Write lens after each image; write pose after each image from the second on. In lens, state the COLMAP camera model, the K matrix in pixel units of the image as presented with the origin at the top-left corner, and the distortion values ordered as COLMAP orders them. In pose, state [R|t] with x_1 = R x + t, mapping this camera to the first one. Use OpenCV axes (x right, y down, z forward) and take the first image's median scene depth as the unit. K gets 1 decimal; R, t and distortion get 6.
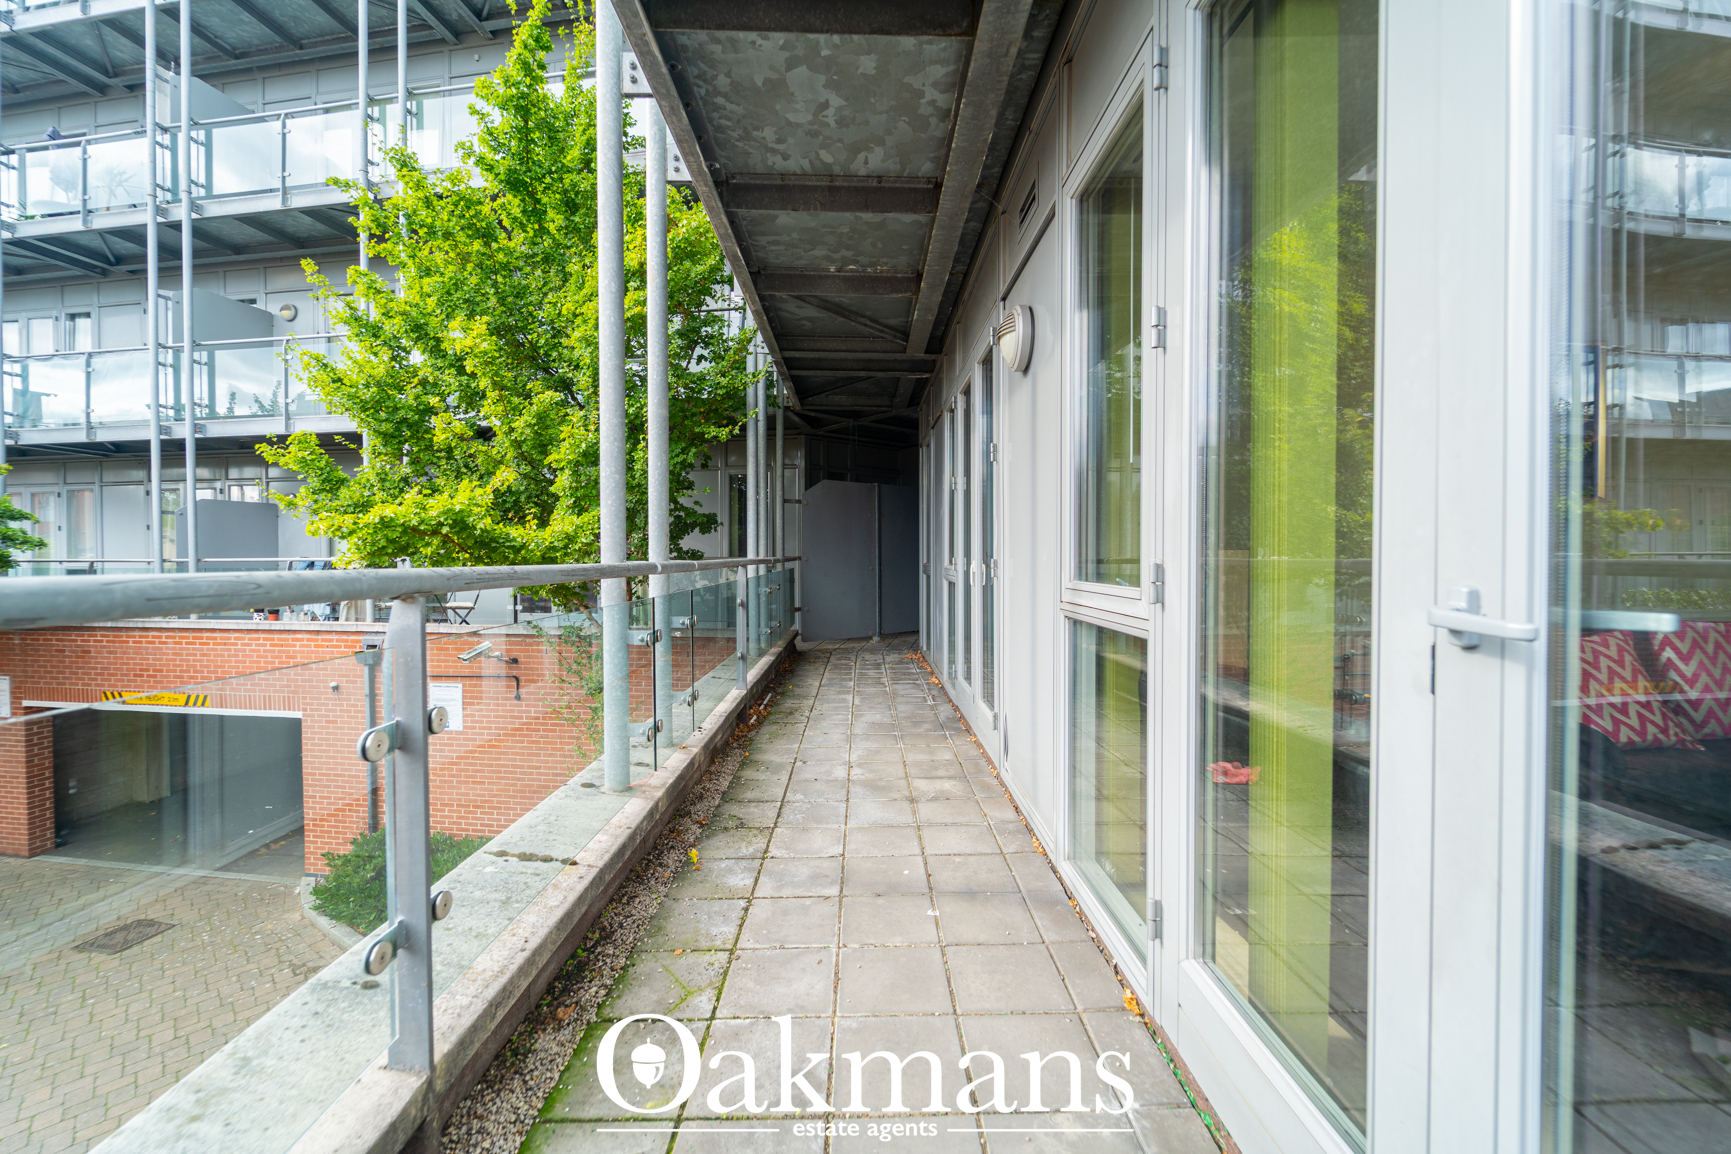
lens RADIAL K [[707.9, 0, 868.2], [0, 707.9, 565.9], [0, 0, 1]] dist [0.004308, -0.002014]
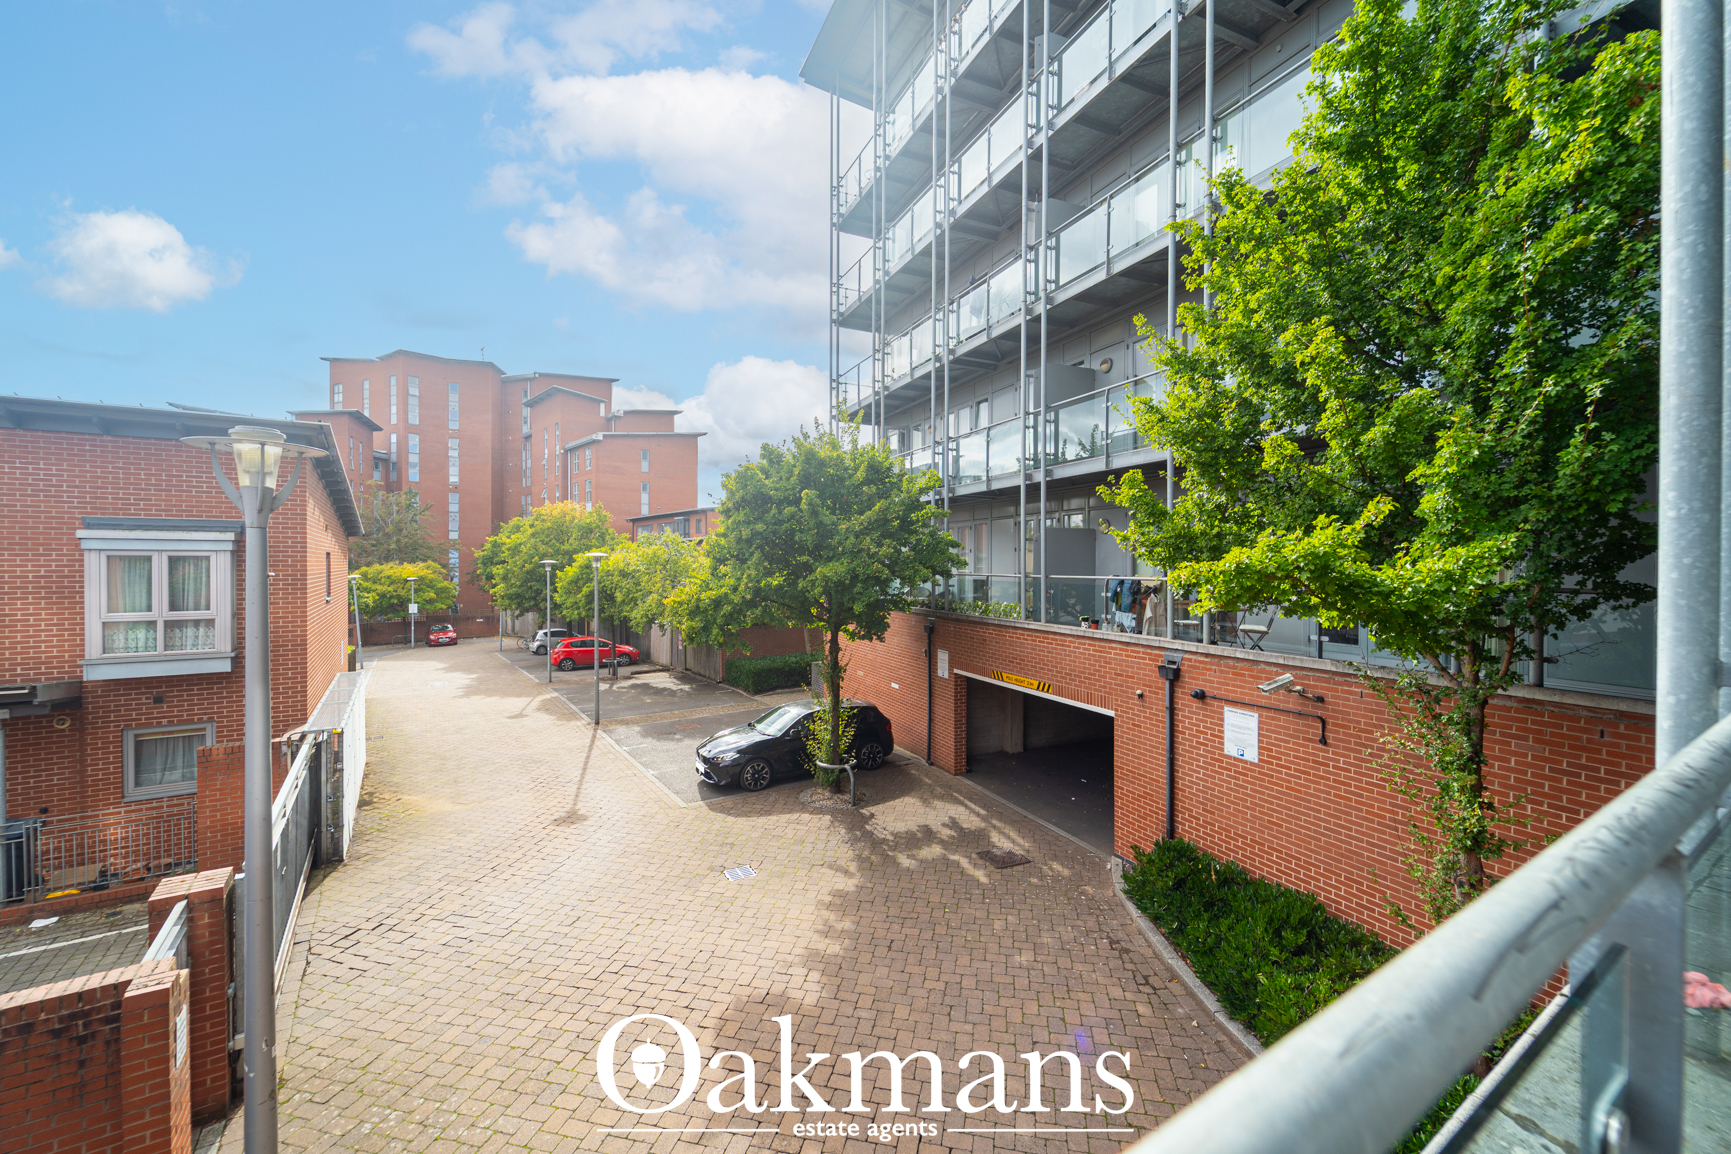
lens RADIAL K [[707.9, 0, 853.5], [0, 707.9, 570.0], [0, 0, 1]] dist [0.004308, -0.002014]
pose [[0.535249, 0.011069, -0.844622, -0.061816], [-0.016524, 0.999860, 0.002632, -0.019318], [0.844532, 0.012548, 0.535357, 0.029645]]
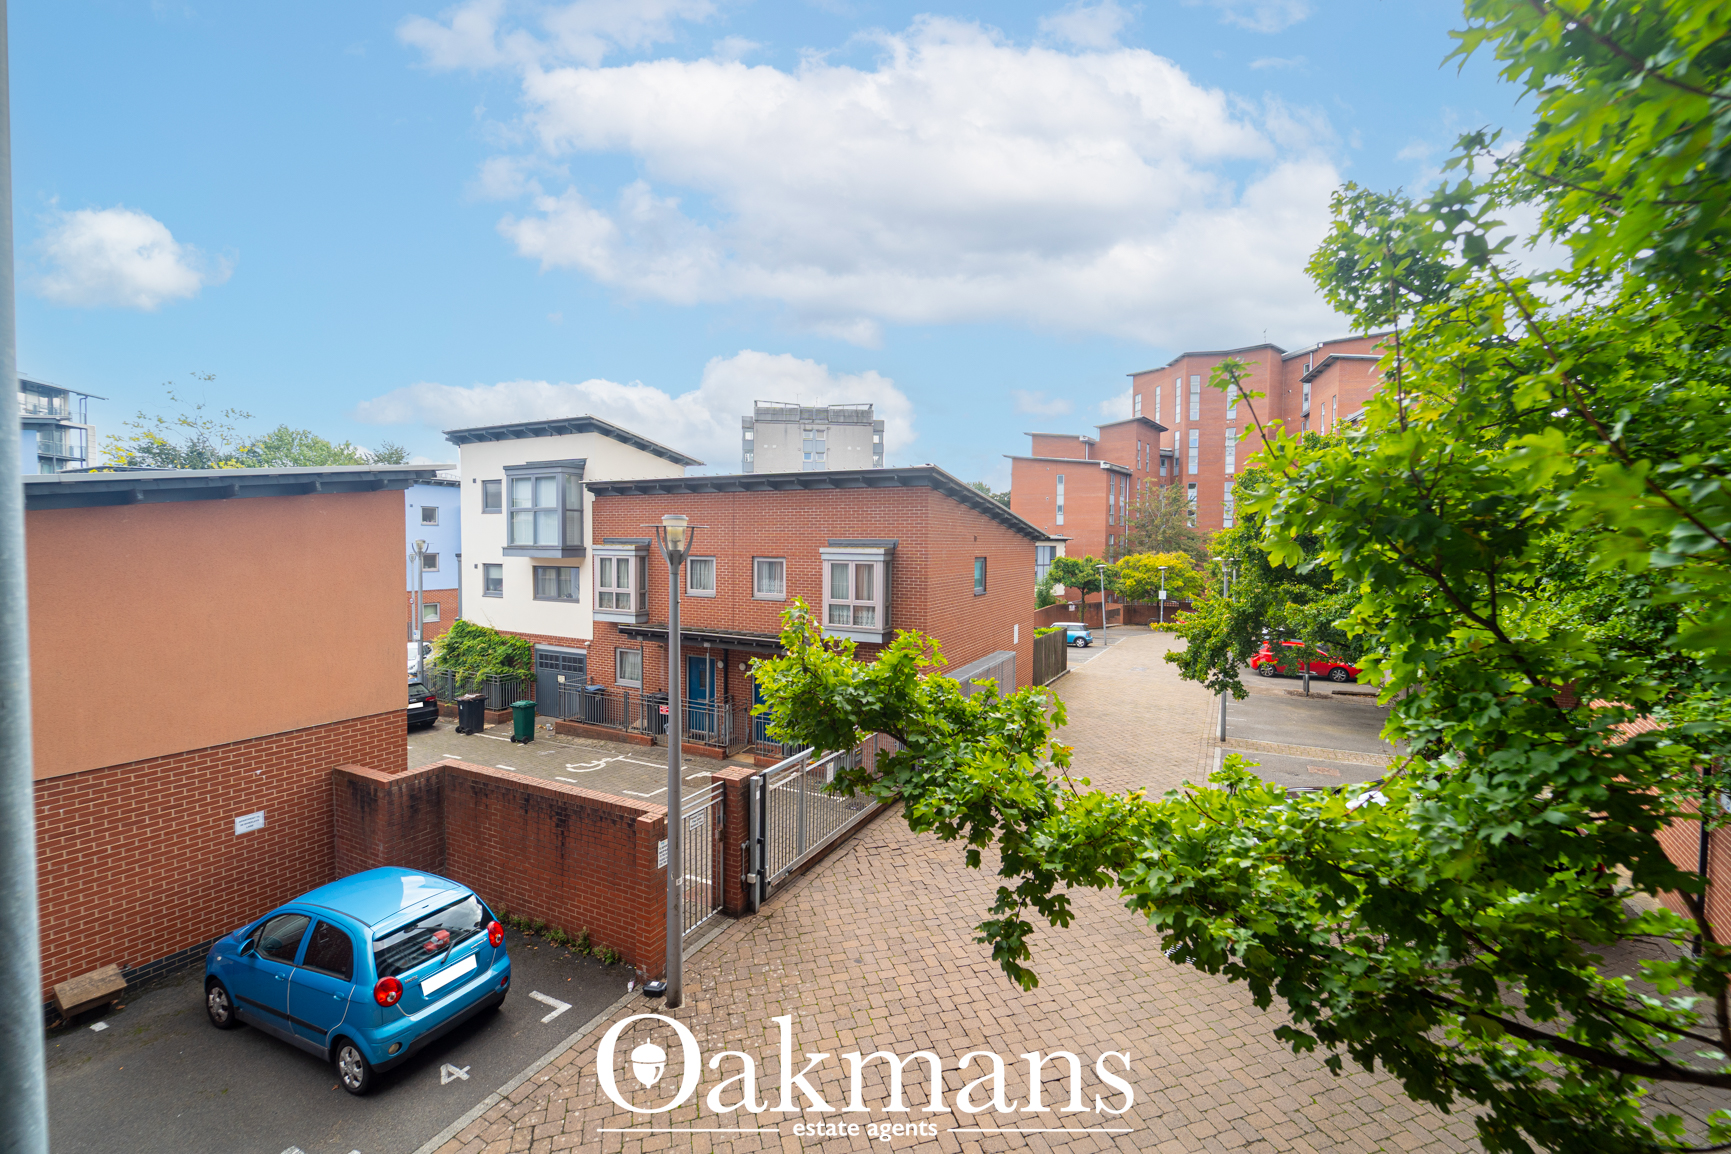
lens RADIAL K [[707.9, 0, 866.0], [0, 707.9, 567.0], [0, 0, 1]] dist [0.004308, -0.002014]
pose [[-0.467723, 0.030898, -0.883335, -0.070348], [-0.018893, 0.998811, 0.044941, -0.089747], [0.883673, 0.037709, -0.466583, 0.531517]]
